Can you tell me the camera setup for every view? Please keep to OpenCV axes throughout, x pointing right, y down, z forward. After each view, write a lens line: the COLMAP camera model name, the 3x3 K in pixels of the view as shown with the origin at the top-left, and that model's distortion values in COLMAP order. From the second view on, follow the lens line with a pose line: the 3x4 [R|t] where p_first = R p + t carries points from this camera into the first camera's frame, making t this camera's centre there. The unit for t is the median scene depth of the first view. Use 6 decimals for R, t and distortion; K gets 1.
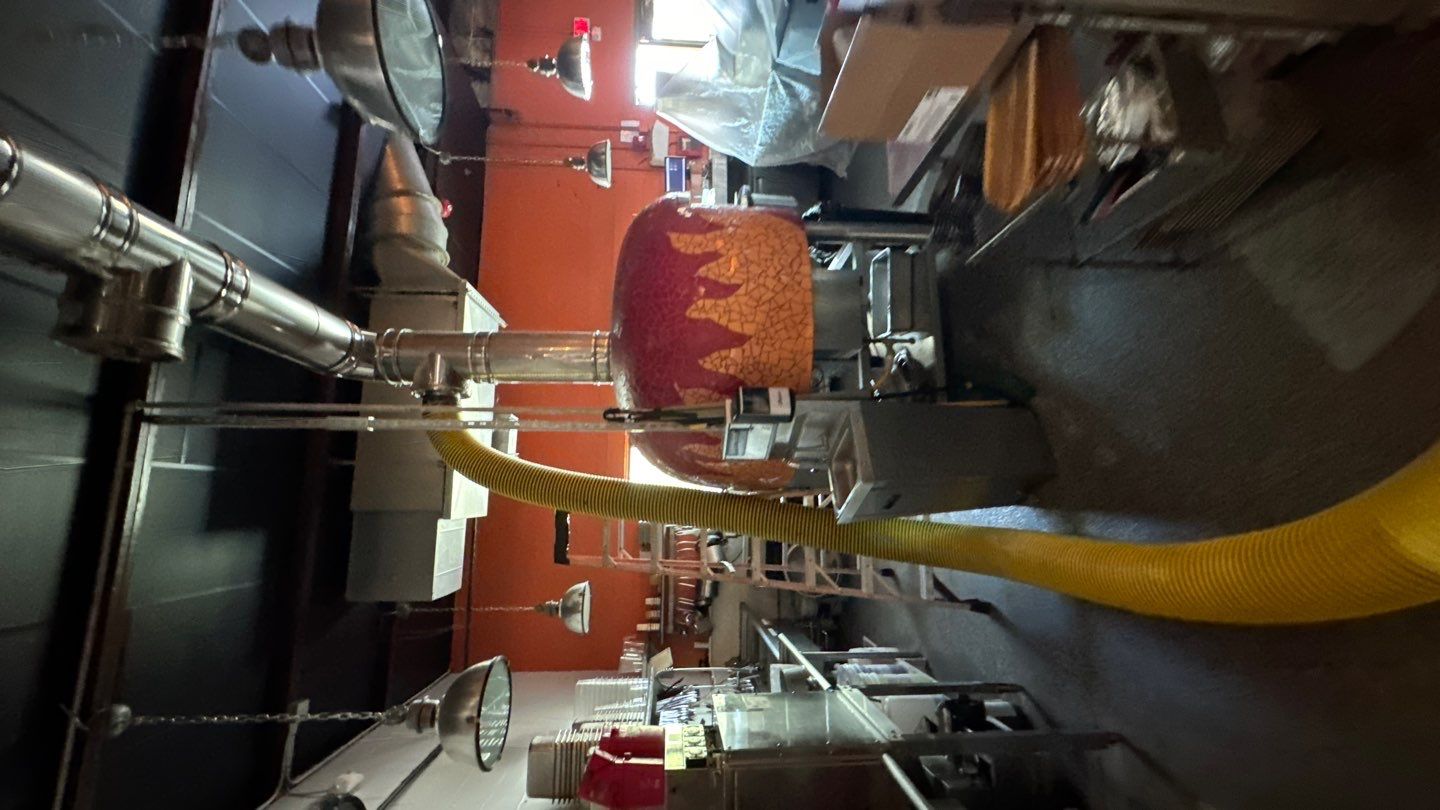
lens RADIAL K [[574.9, 0, 720.0], [0, 574.9, 405.0], [0, 0, 1]] dist [-0.001904, 0.000291]
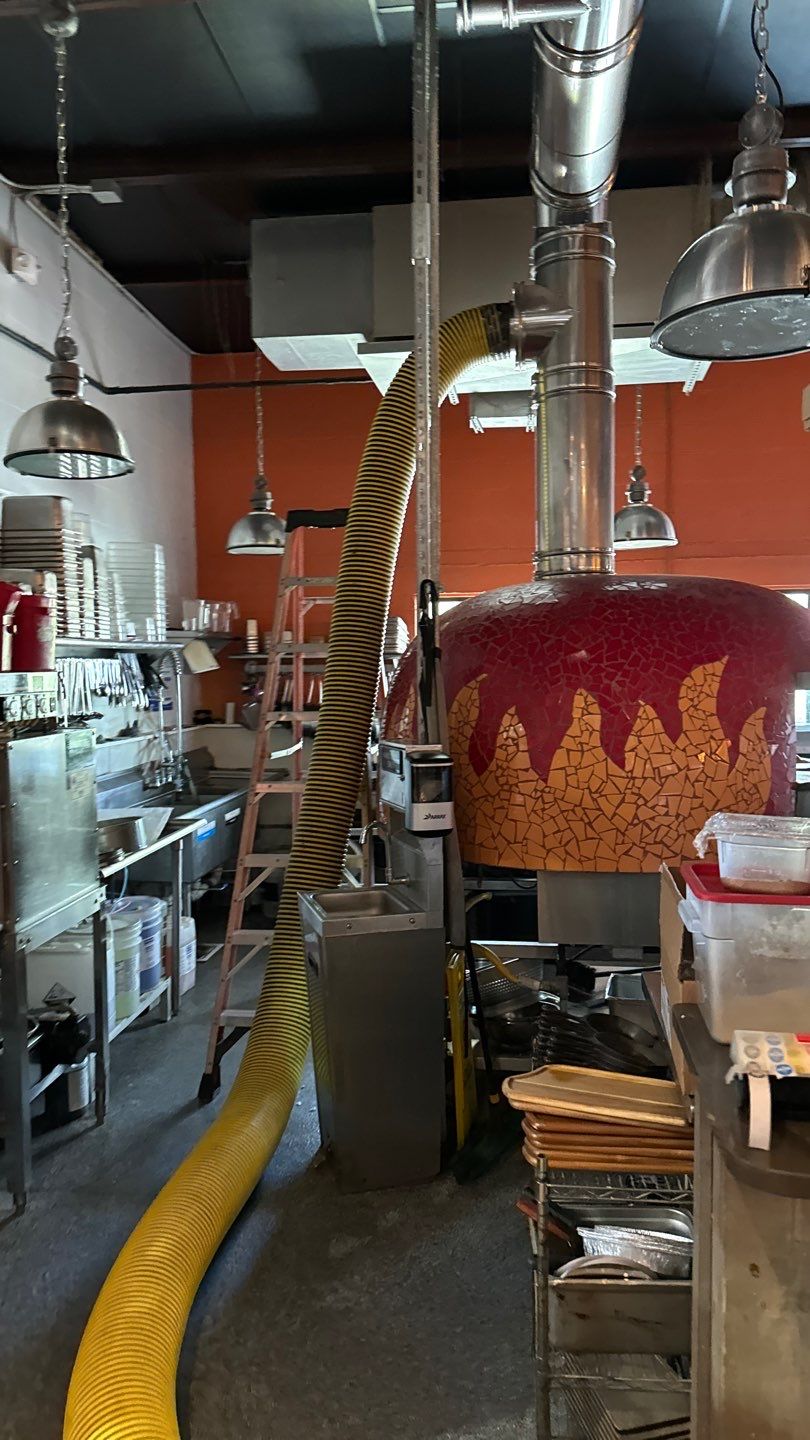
lens RADIAL K [[1008.9, 0, 446.5], [0, 1008.9, 716.9], [0, 0, 1]] dist [0.002960, -0.004371]
pose [[0.000214, 0.999633, -0.027077, 0.007347], [-0.967224, 0.007082, 0.253825, -0.269756], [0.253924, 0.026136, 0.966871, -0.194572]]
